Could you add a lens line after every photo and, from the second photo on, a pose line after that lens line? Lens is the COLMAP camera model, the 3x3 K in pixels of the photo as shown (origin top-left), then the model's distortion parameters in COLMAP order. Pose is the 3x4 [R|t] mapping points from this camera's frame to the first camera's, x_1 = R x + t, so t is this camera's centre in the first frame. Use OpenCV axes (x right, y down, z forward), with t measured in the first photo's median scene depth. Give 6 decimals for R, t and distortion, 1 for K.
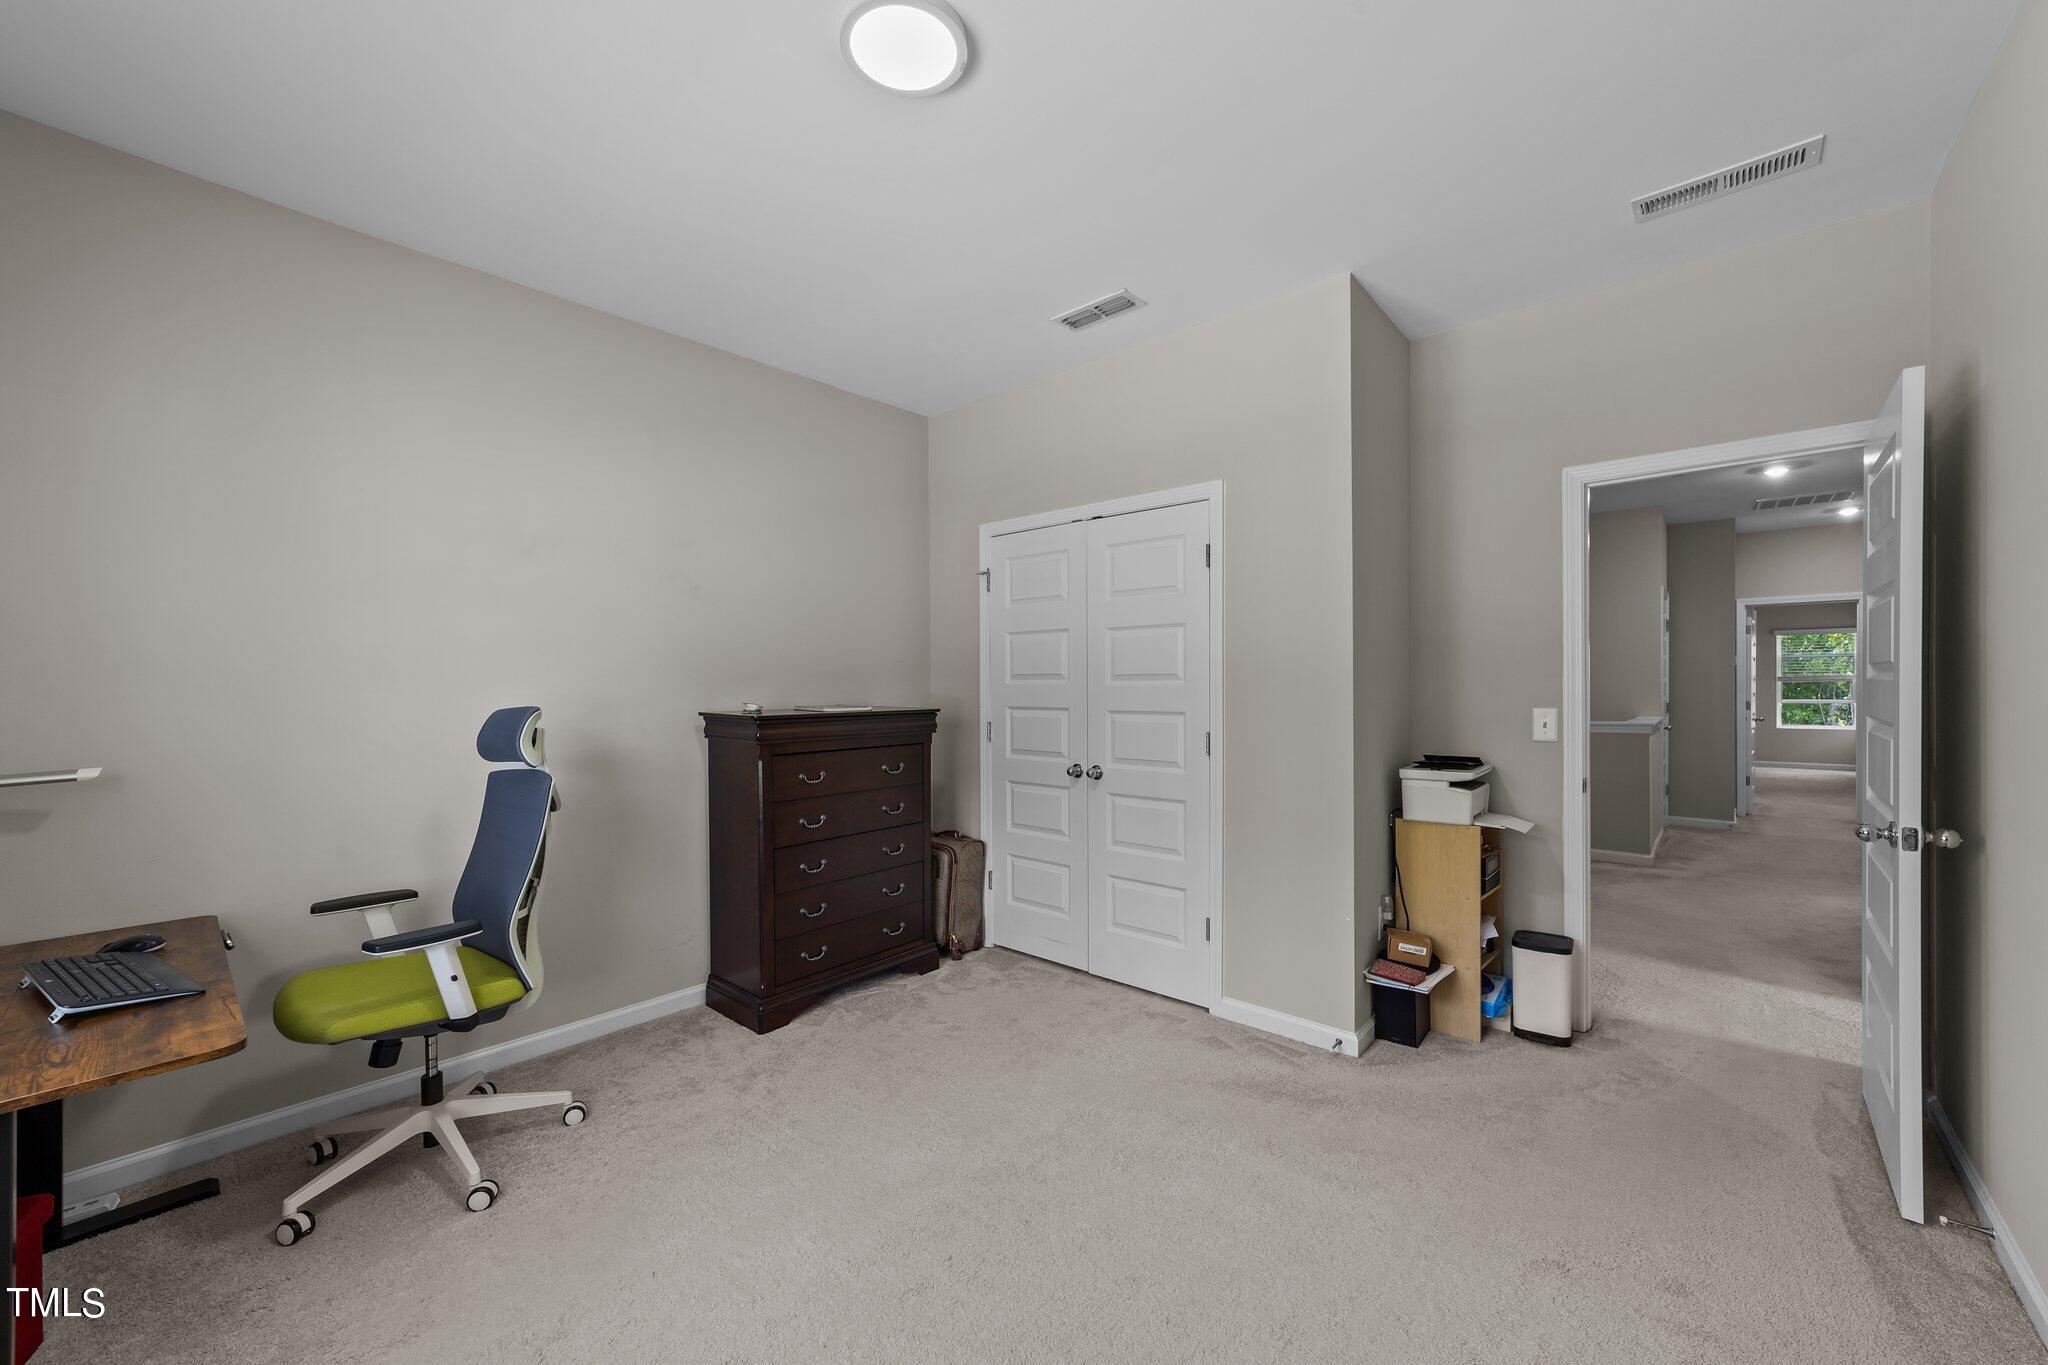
lens RADIAL K [[791.4, 0, 1024.0], [0, 791.4, 682.5], [0, 0, 1]] dist [-0.001430, -0.000031]
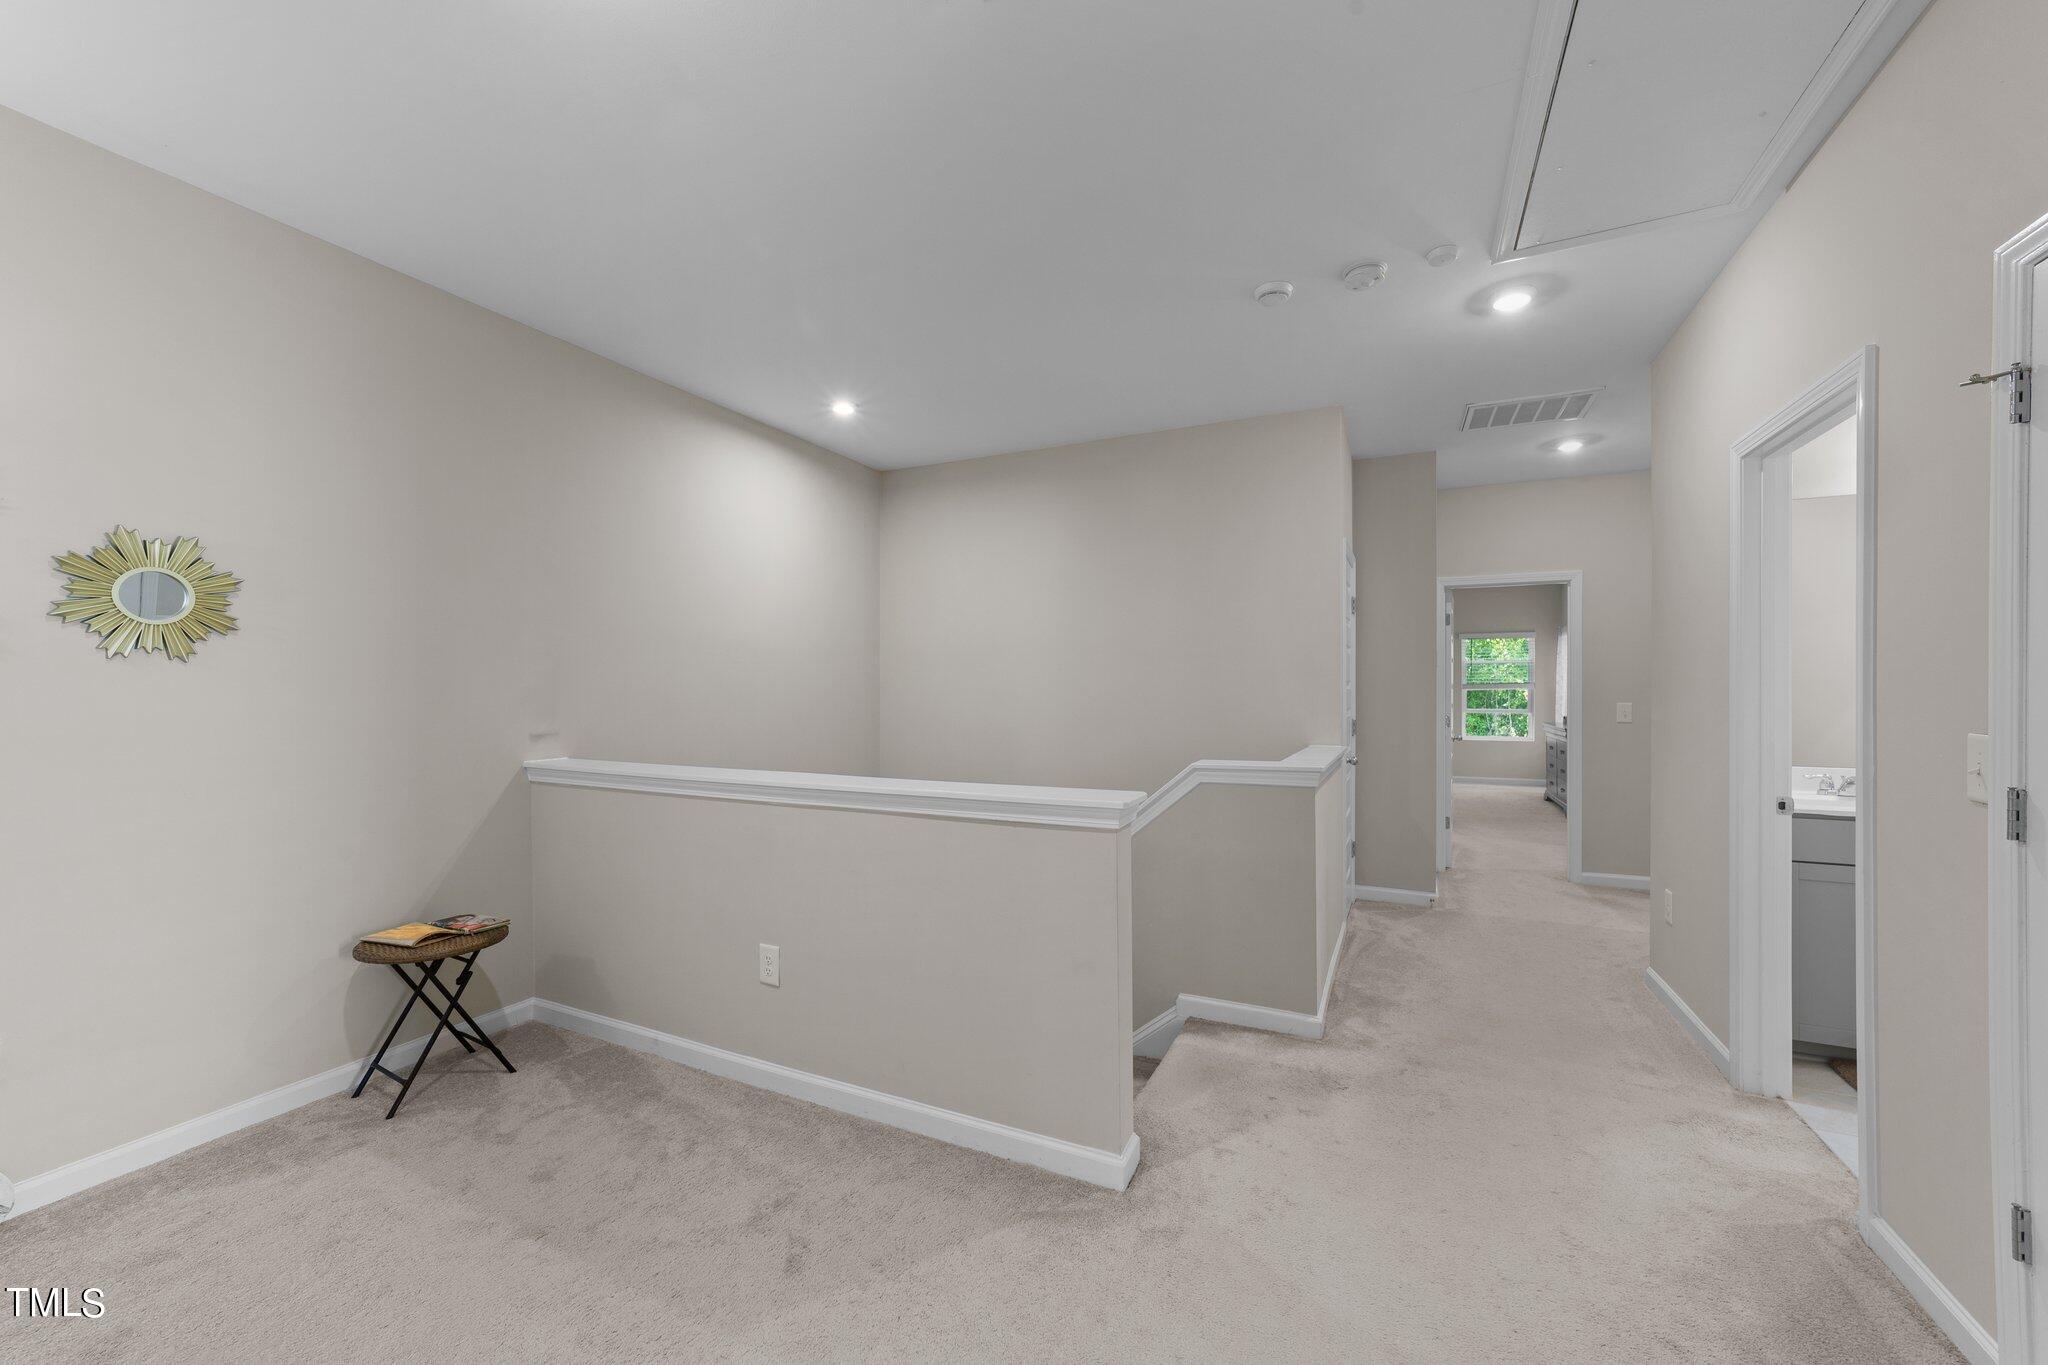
lens RADIAL K [[791.4, 0, 1024.0], [0, 791.4, 682.5], [0, 0, 1]] dist [-0.001430, -0.000031]
pose [[0.962749, 0.006243, 0.270325, 0.360725], [-0.003981, 0.999952, -0.008914, 0.001111], [-0.270368, 0.007506, 0.962728, 0.426255]]
